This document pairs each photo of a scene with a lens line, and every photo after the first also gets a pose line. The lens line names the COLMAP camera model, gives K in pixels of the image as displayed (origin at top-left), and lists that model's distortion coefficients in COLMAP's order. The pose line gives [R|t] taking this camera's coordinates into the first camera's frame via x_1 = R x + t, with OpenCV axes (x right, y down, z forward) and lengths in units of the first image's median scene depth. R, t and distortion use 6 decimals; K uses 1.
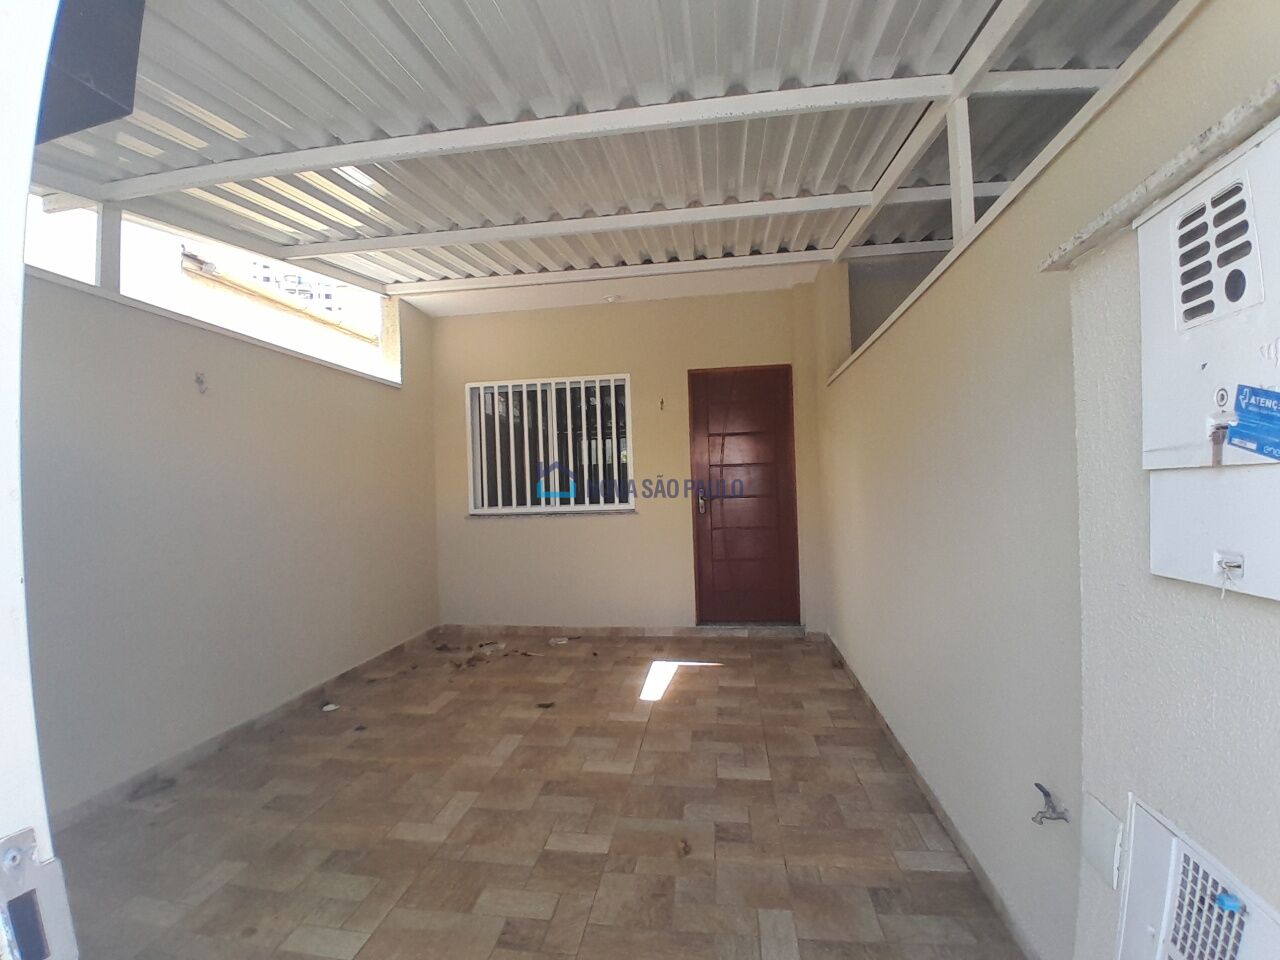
lens RADIAL K [[637.3, 0, 638.7], [0, 637.3, 486.5], [0, 0, 1]] dist [-0.014494, -0.030057]
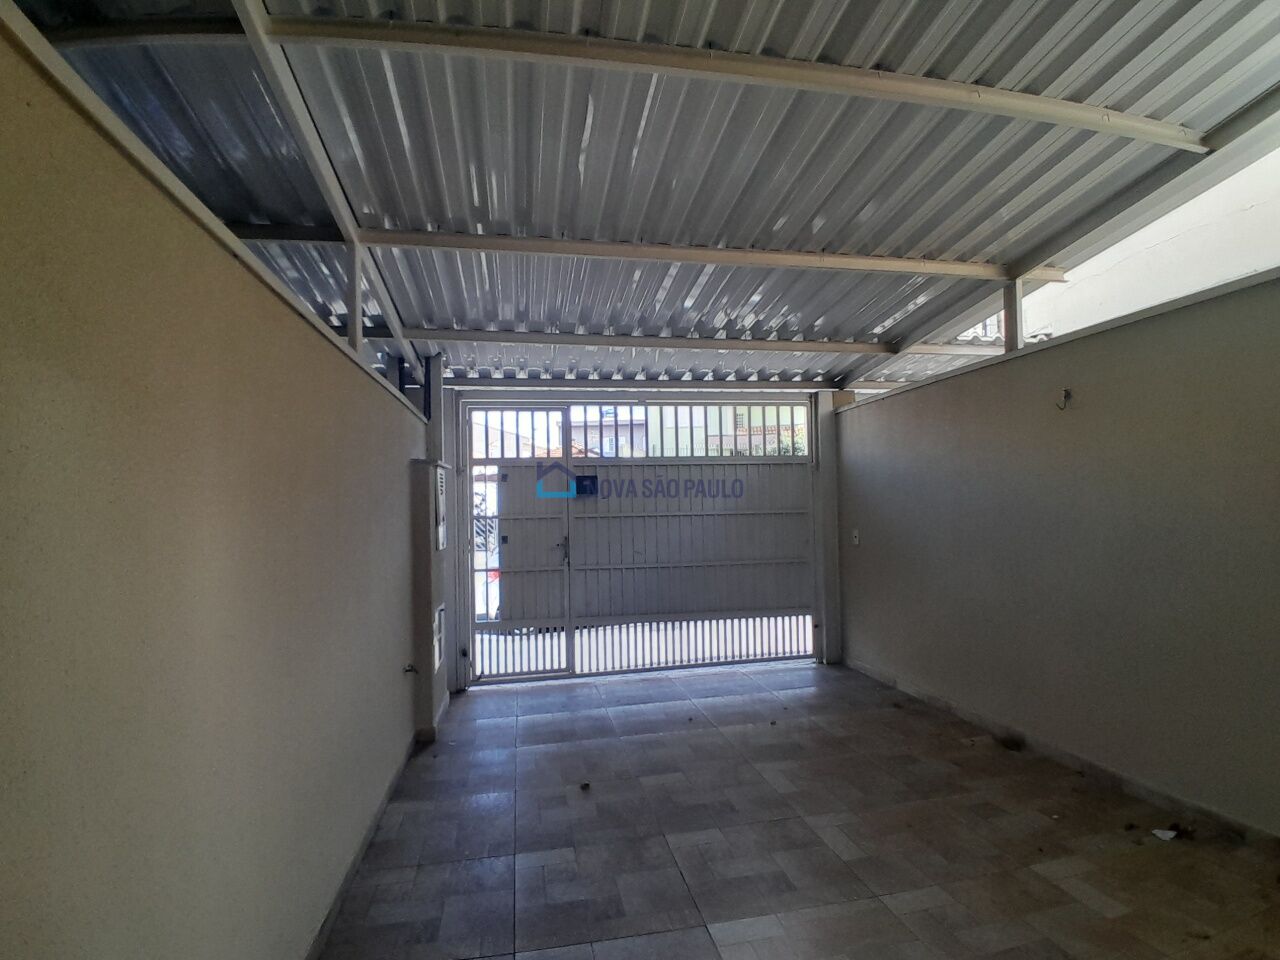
lens RADIAL K [[637.3, 0, 651.4], [0, 637.3, 474.7], [0, 0, 1]] dist [-0.014494, -0.030057]
pose [[-0.944415, 0.033196, -0.327074, 0.279721], [0.049207, 0.997955, -0.040797, -0.040256], [0.325051, -0.054623, -0.944118, 1.802138]]
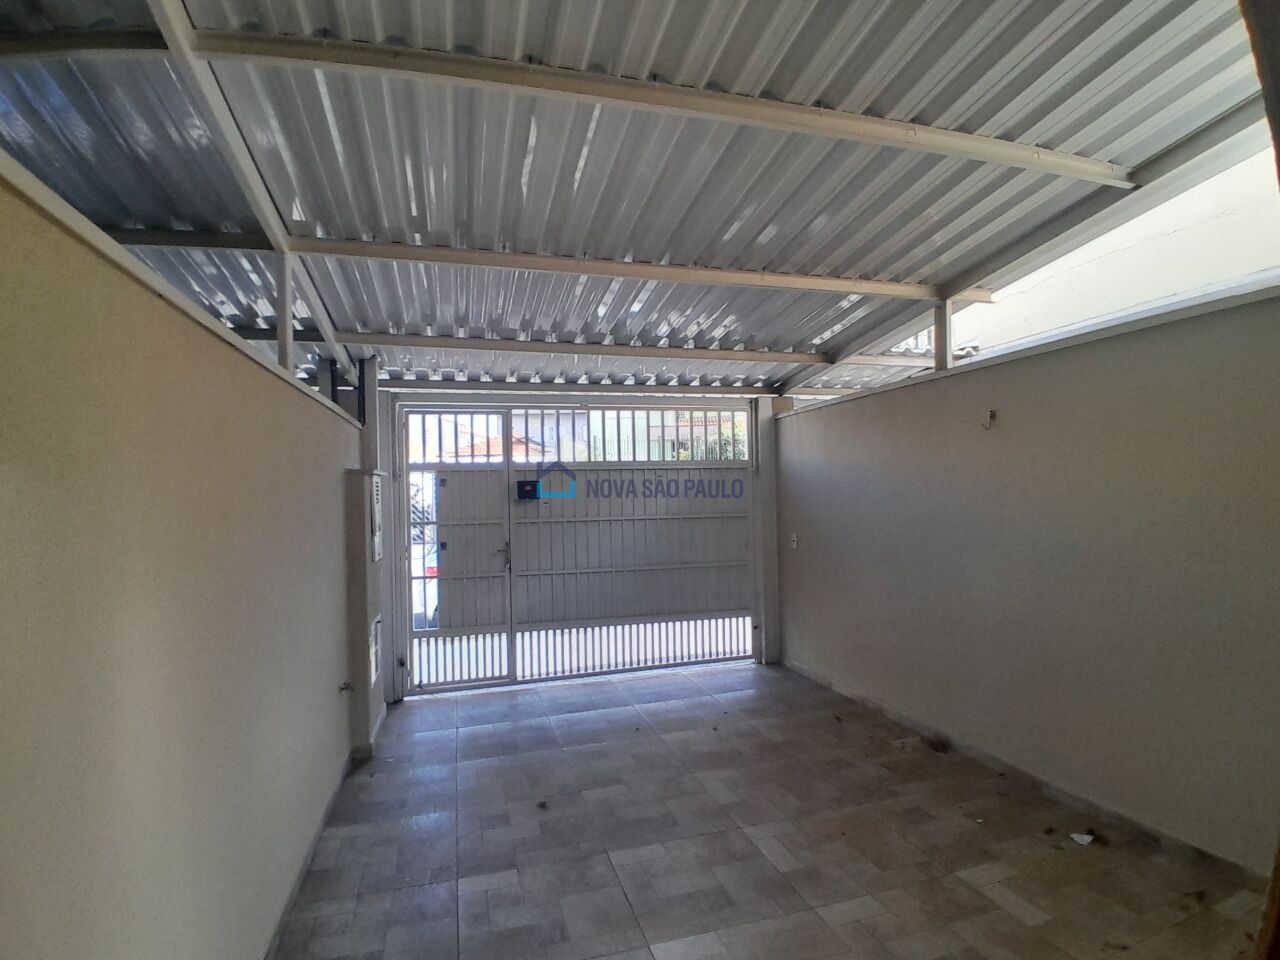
lens RADIAL K [[637.3, 0, 648.7], [0, 637.3, 477.9], [0, 0, 1]] dist [-0.014494, -0.030057]
pose [[-0.912606, 0.036894, -0.407173, 0.281015], [0.050618, 0.998454, -0.022981, -0.078073], [0.405696, -0.041583, -0.913062, 1.806677]]
